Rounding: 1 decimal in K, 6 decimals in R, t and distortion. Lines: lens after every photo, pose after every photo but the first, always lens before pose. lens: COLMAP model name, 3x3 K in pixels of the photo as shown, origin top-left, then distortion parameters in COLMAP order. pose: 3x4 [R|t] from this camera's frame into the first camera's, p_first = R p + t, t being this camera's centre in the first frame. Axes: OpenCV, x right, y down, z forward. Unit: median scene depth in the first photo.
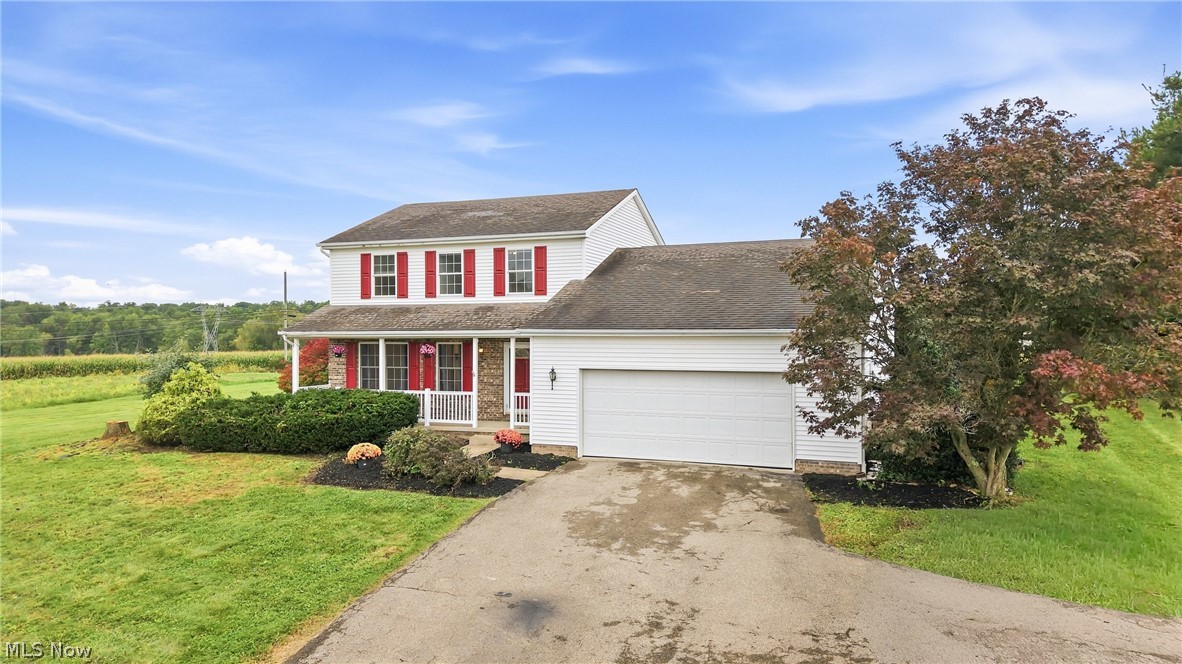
lens RADIAL K [[787.9, 0, 589.0], [0, 787.9, 338.6], [0, 0, 1]] dist [0.053107, -0.070342]
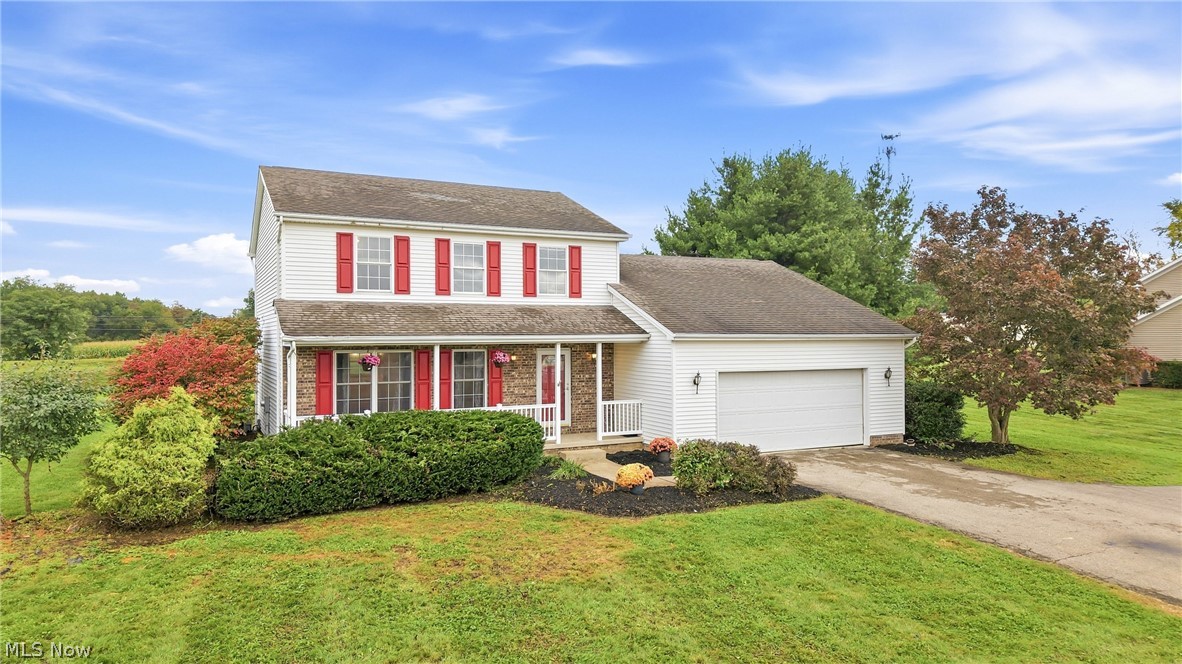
lens RADIAL K [[787.9, 0, 589.0], [0, 787.9, 338.6], [0, 0, 1]] dist [0.053107, -0.070342]
pose [[0.674444, -0.001104, 0.738325, -0.750289], [0.008332, 0.999947, -0.006116, -0.000548], [-0.738279, 0.010276, 0.674417, 0.356341]]
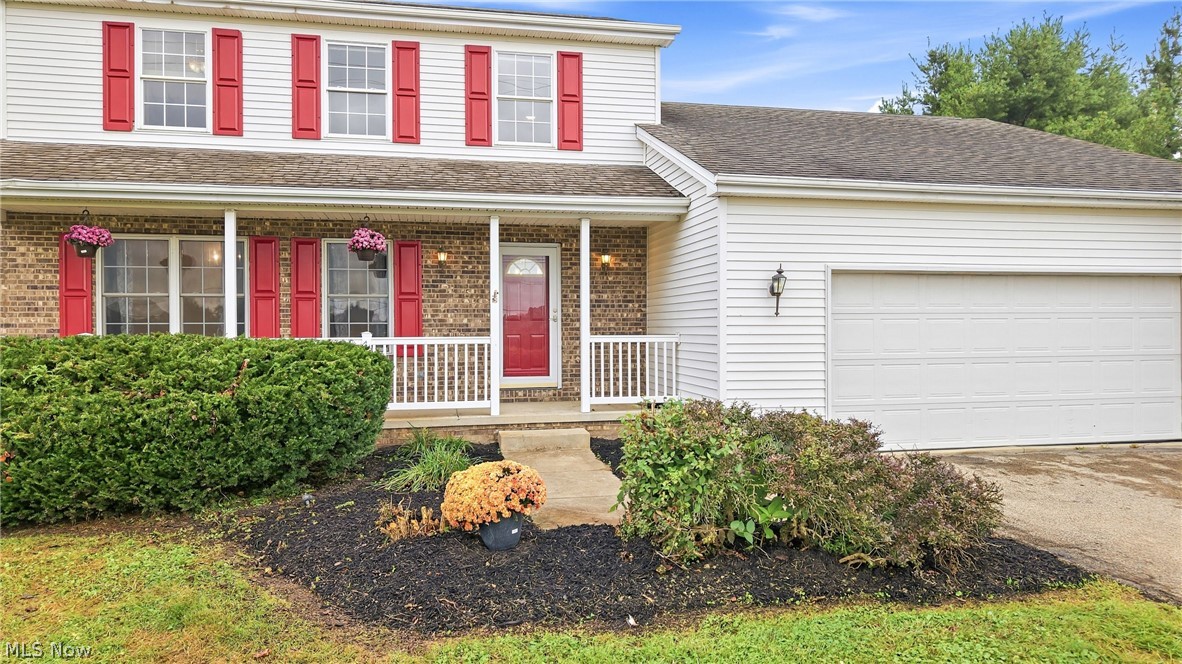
lens RADIAL K [[793.9, 0, 588.3], [0, 793.9, 342.5], [0, 0, 1]] dist [-0.002030, -0.000540]
pose [[0.843879, -0.008345, 0.536468, -0.328584], [0.005200, 0.999959, 0.007375, 0.065465], [-0.536508, -0.003434, 0.843888, 0.566545]]
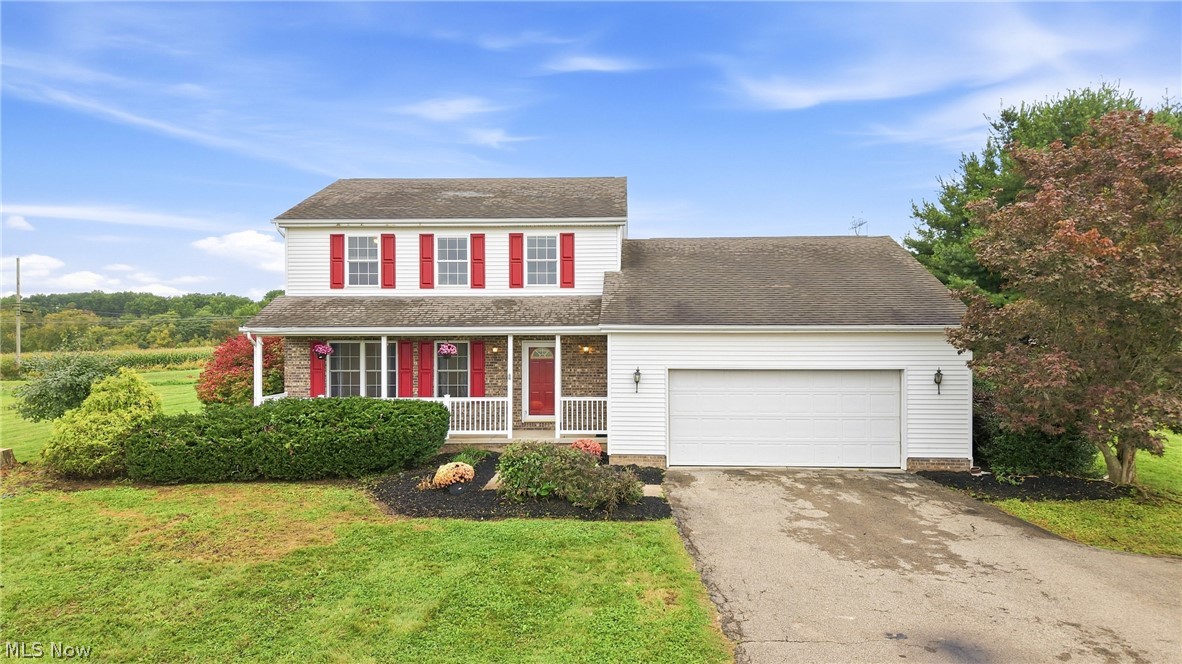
lens RADIAL K [[787.9, 0, 589.0], [0, 787.9, 338.6], [0, 0, 1]] dist [0.053107, -0.070342]
pose [[0.949952, -0.001017, 0.312395, -0.320372], [0.001270, 0.999999, -0.000609, 0.003318], [-0.312394, 0.000975, 0.949952, 0.141132]]
